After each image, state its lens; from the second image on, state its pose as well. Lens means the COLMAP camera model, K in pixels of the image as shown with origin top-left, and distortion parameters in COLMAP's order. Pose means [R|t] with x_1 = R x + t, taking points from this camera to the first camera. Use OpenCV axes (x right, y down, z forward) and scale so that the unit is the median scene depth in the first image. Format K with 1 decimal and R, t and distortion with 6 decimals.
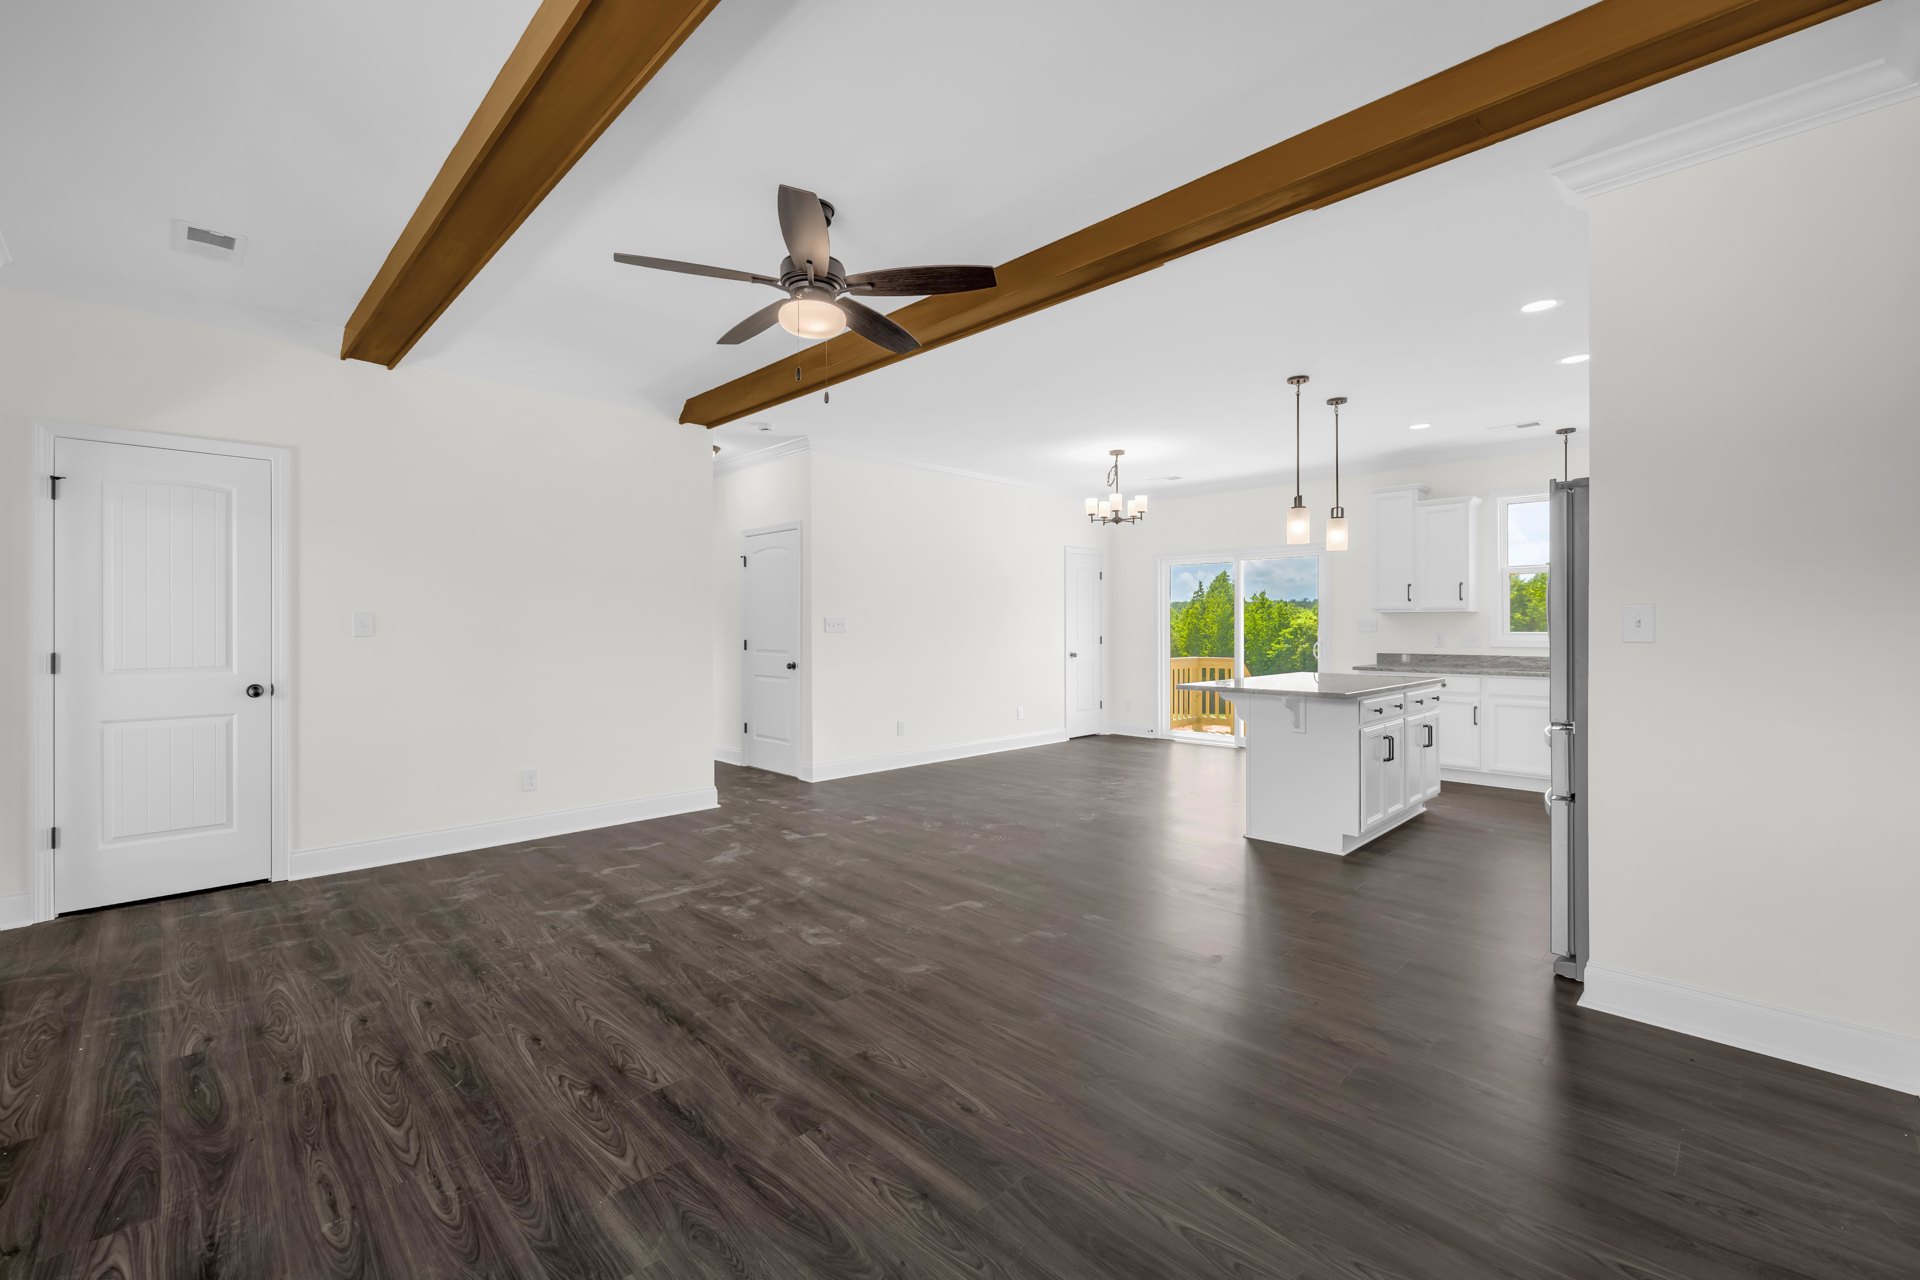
lens RADIAL K [[790.2, 0, 956.8], [0, 790.2, 626.4], [0, 0, 1]] dist [0.003757, 0.000163]
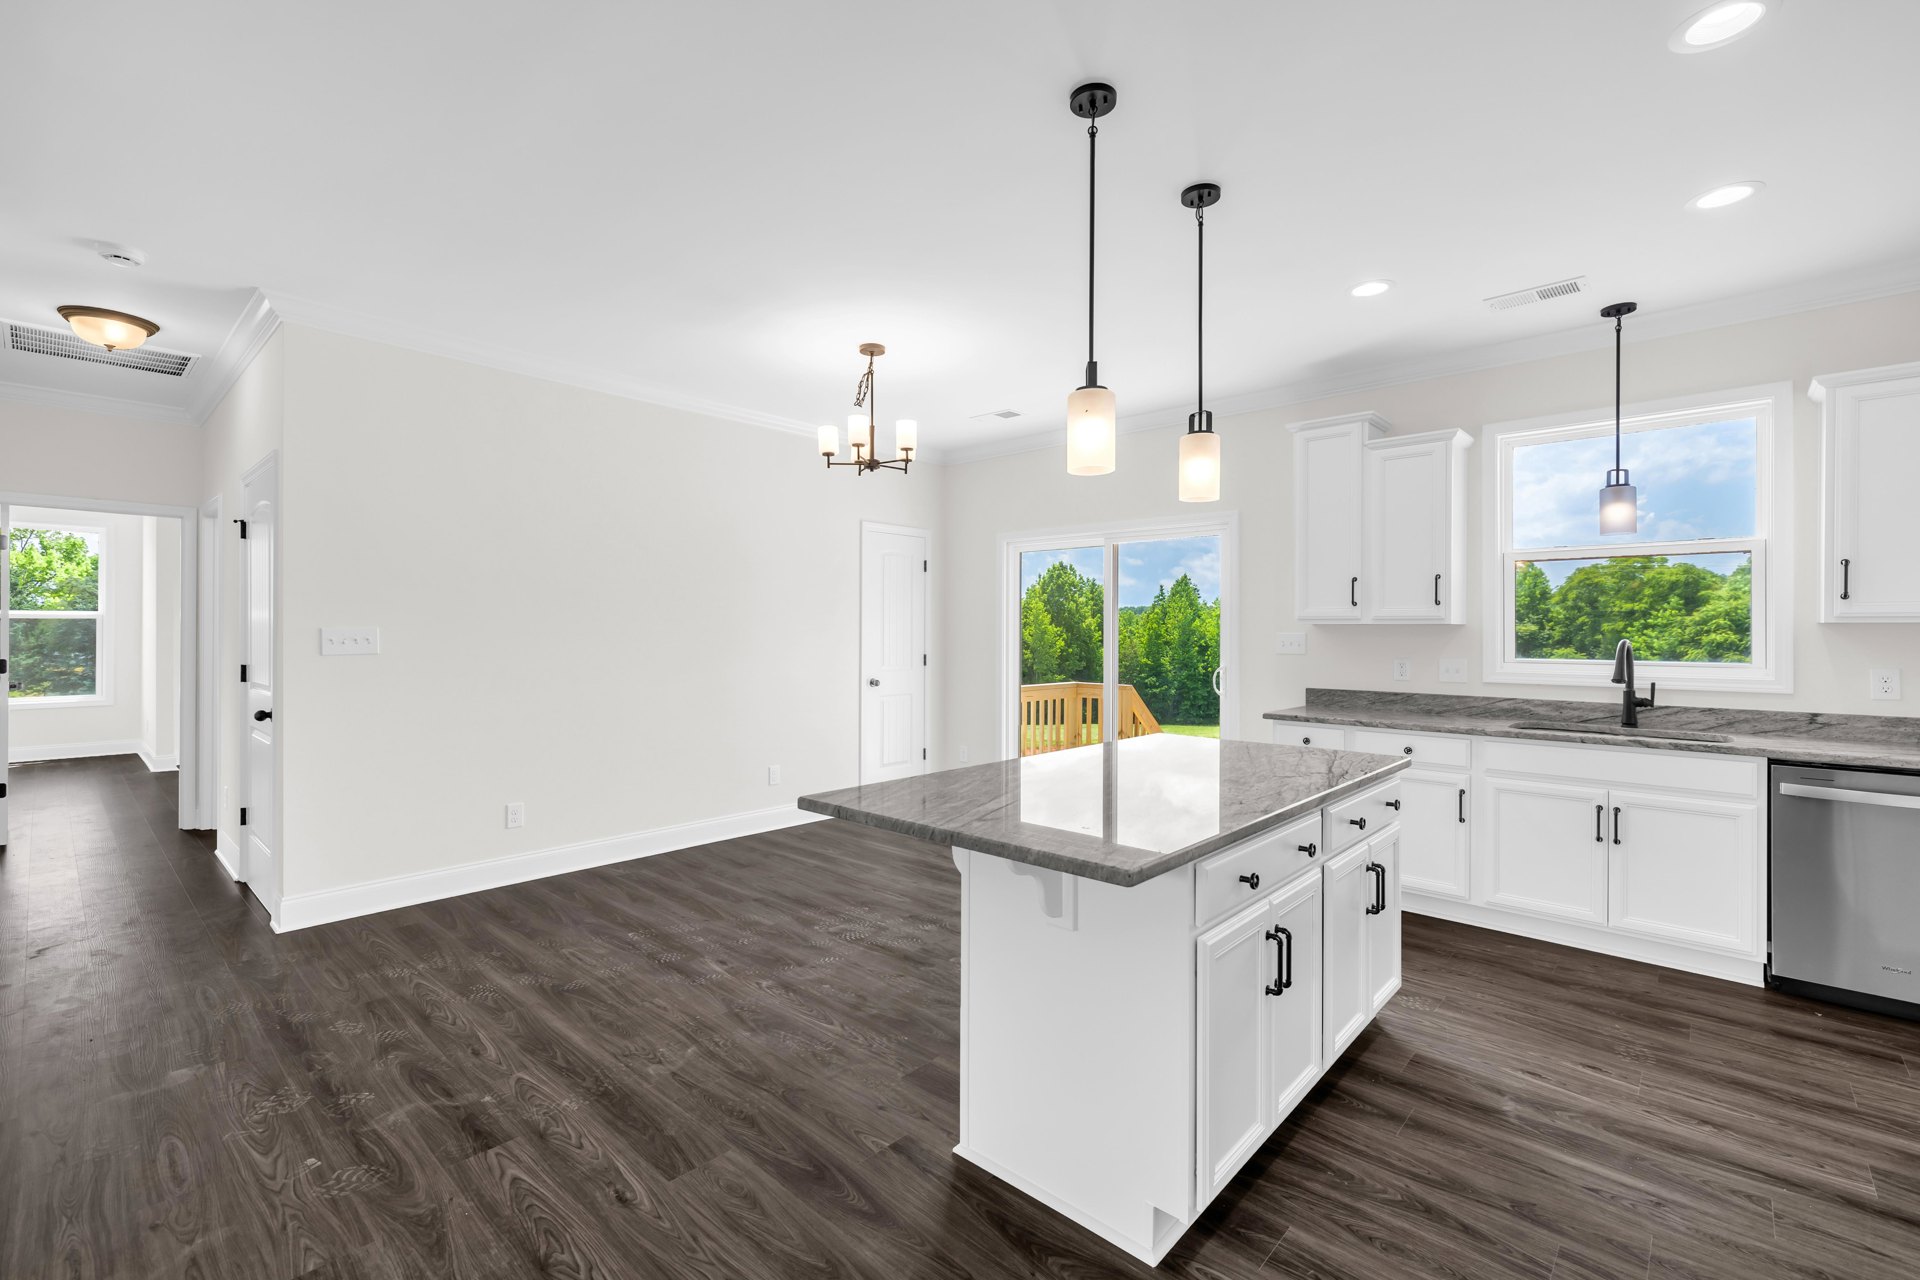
lens RADIAL K [[825.9, 0, 960.4], [0, 825.9, 631.1], [0, 0, 1]] dist [0.008571, 0.000208]
pose [[0.998382, 0.005710, 0.056583, 0.400222], [-0.005743, 0.999983, 0.000430, -0.018763], [-0.056579, -0.000754, 0.998398, 0.653890]]
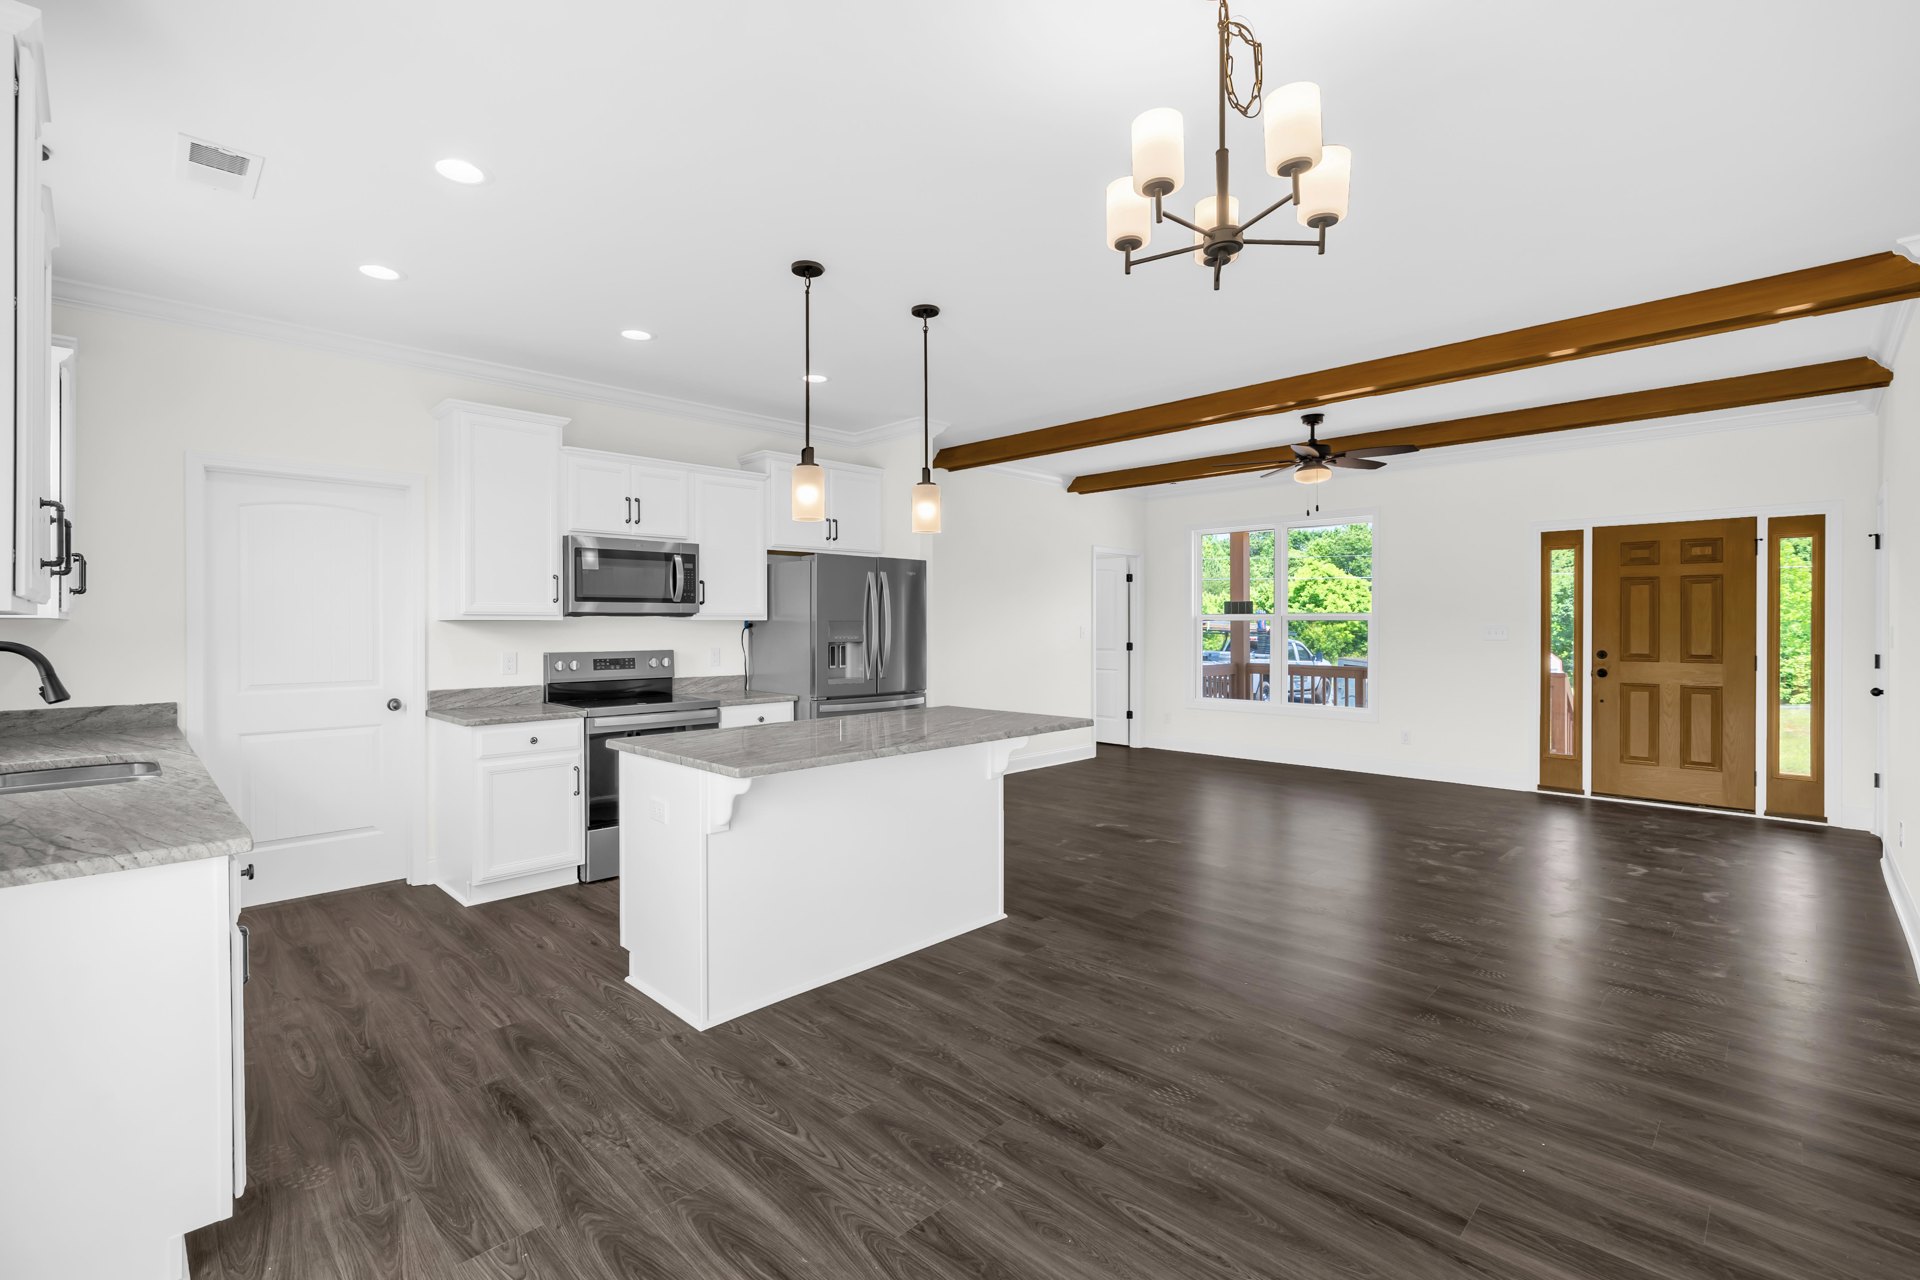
lens RADIAL K [[868.6, 0, 927.3], [0, 868.6, 629.9], [0, 0, 1]] dist [-0.004493, -0.000463]
pose [[-0.999795, 0.003513, 0.019921, 0.497883], [0.003658, 0.999967, 0.007222, -0.024260], [-0.019895, 0.007293, -0.999775, 2.175963]]
